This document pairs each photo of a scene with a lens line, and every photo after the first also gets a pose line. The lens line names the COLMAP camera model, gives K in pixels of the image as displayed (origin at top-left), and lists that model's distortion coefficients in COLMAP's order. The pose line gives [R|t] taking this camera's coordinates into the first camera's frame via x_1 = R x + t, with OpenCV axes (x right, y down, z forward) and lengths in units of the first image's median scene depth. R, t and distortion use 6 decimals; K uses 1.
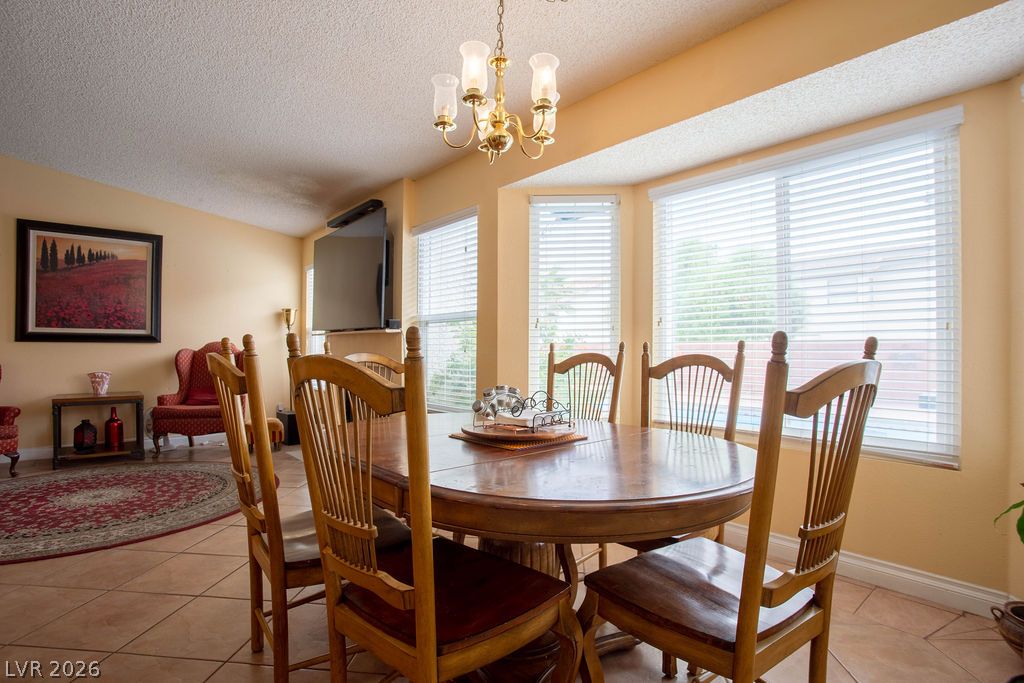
lens RADIAL K [[496.2, 0, 514.6], [0, 496.2, 348.4], [0, 0, 1]] dist [-0.072458, 0.024048]
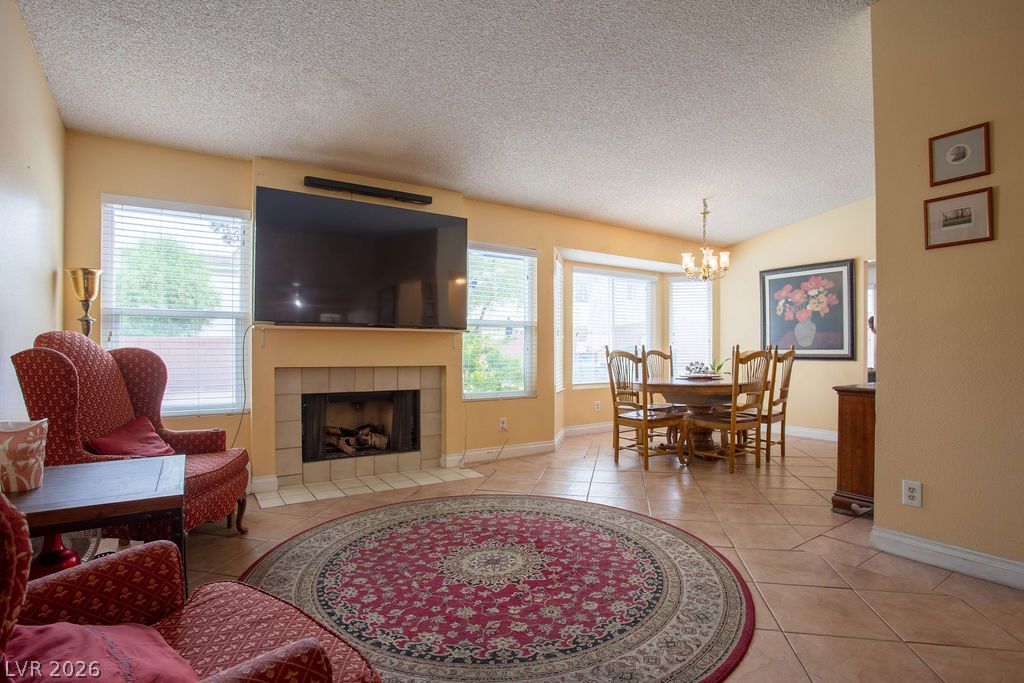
lens RADIAL K [[500.9, 0, 516.4], [0, 500.9, 337.9], [0, 0, 1]] dist [-0.073669, 0.027502]
pose [[0.147955, 0.015772, 0.988868, -1.196050], [-0.006548, 0.999867, -0.014968, -0.005394], [-0.988972, -0.004261, 0.148038, 0.642392]]
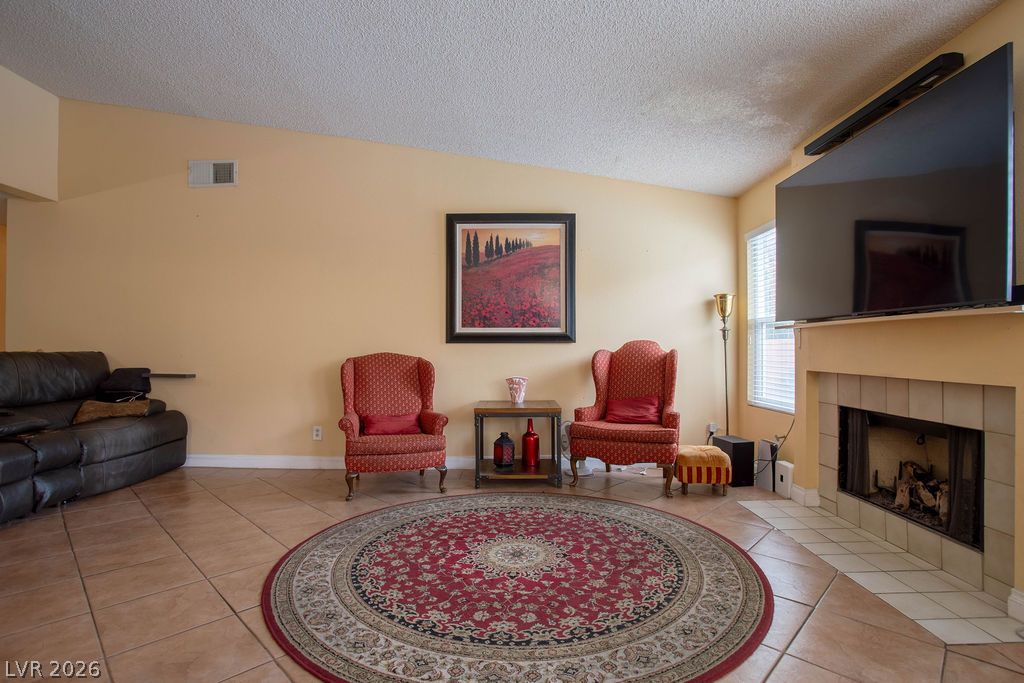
lens RADIAL K [[500.9, 0, 516.4], [0, 500.9, 337.9], [0, 0, 1]] dist [-0.073669, 0.027502]
pose [[0.758151, -0.019677, -0.651782, -0.284189], [0.006594, 0.999725, -0.022511, -0.001381], [0.652046, 0.012769, 0.758072, 0.314691]]
